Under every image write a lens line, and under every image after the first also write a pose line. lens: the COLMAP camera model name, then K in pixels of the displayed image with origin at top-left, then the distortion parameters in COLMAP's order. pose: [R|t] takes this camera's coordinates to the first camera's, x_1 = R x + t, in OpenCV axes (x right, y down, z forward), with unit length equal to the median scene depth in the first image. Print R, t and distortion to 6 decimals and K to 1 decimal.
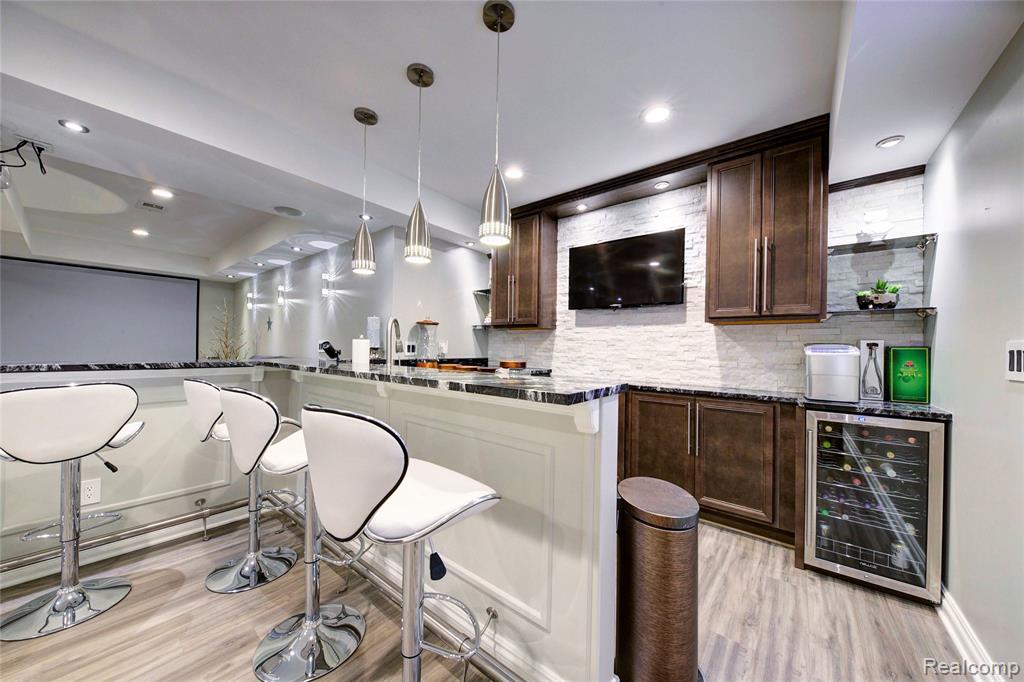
lens RADIAL K [[352.3, 0, 510.6], [0, 352.3, 346.5], [0, 0, 1]] dist [0.002531, -0.003959]
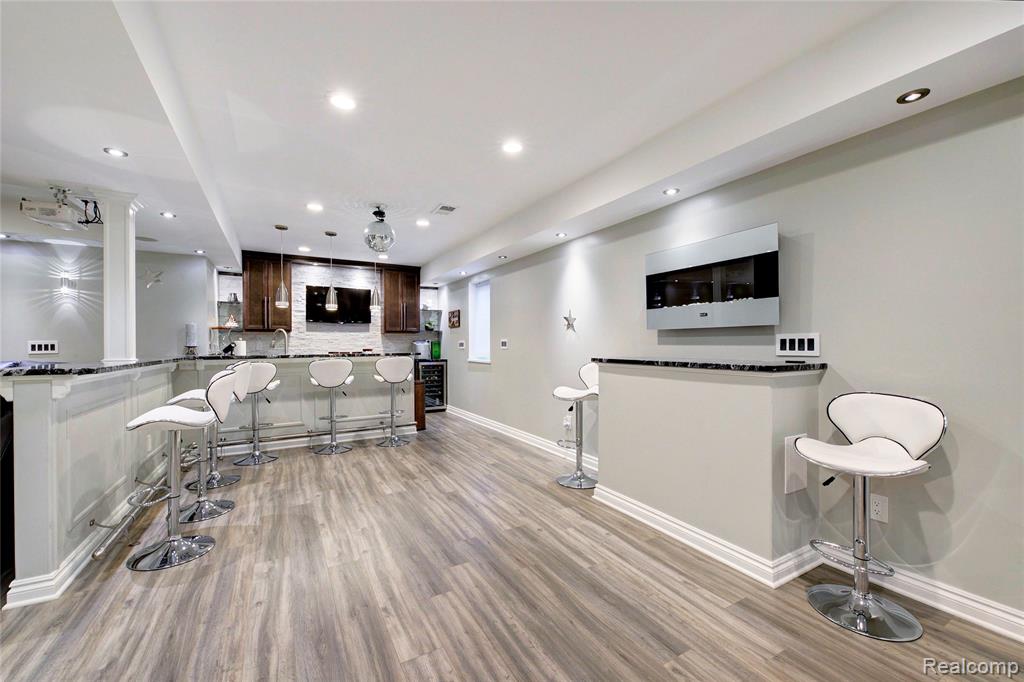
lens RADIAL K [[395.7, 0, 514.2], [0, 395.7, 345.5], [0, 0, 1]] dist [0.001573, -0.000019]
pose [[0.354478, -0.022375, 0.934796, -1.697356], [0.004789, 0.999744, 0.022114, -0.034903], [-0.935052, -0.003362, 0.354495, -0.829322]]
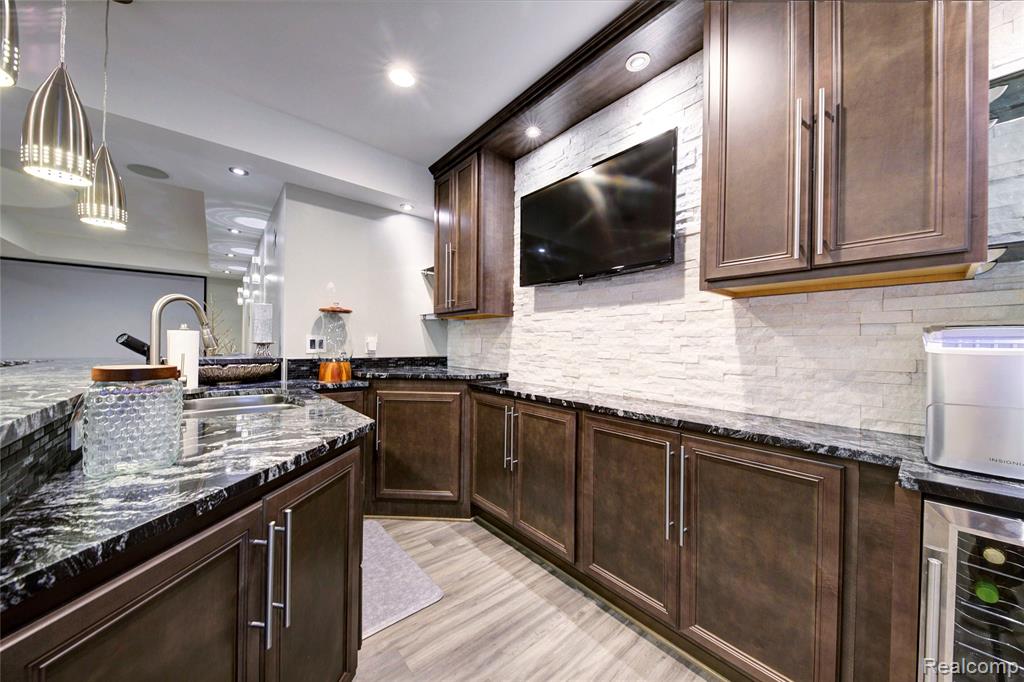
lens RADIAL K [[352.3, 0, 512.9], [0, 352.3, 345.7], [0, 0, 1]] dist [0.002531, -0.003959]
pose [[0.982963, -0.002340, -0.183789, 0.369773], [0.002998, 0.999990, 0.003304, 0.010678], [0.183780, -0.003798, 0.982960, 0.429411]]
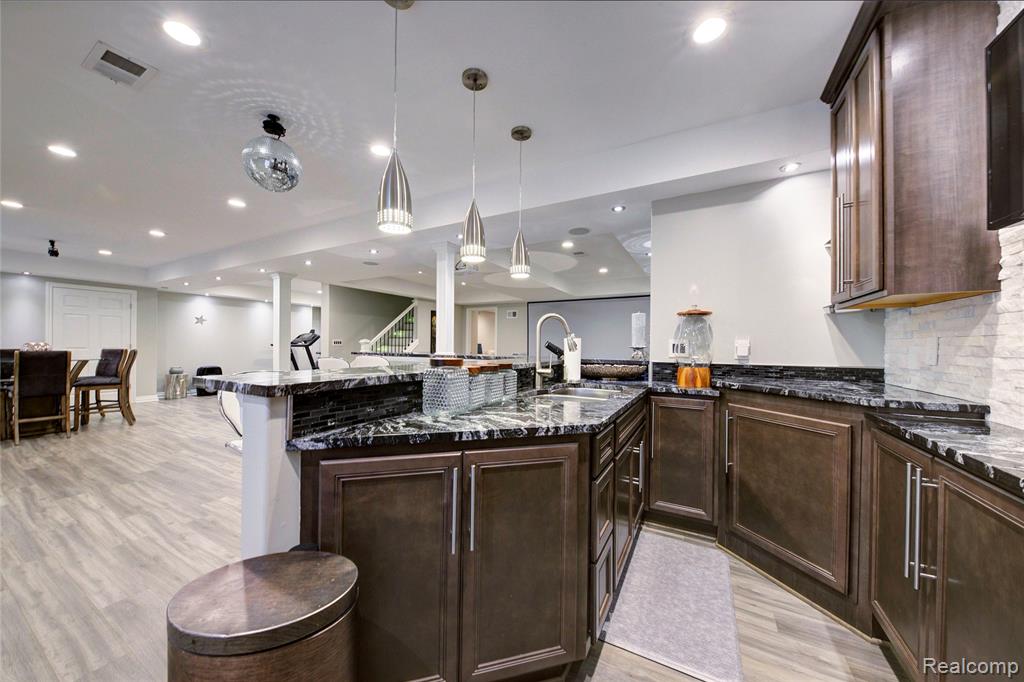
lens RADIAL K [[352.3, 0, 506.4], [0, 352.3, 344.3], [0, 0, 1]] dist [0.002531, -0.003959]
pose [[0.170460, -0.015433, -0.985244, 0.548472], [-0.003158, 0.999864, -0.016208, 0.014280], [0.985360, 0.005874, 0.170388, 0.659353]]
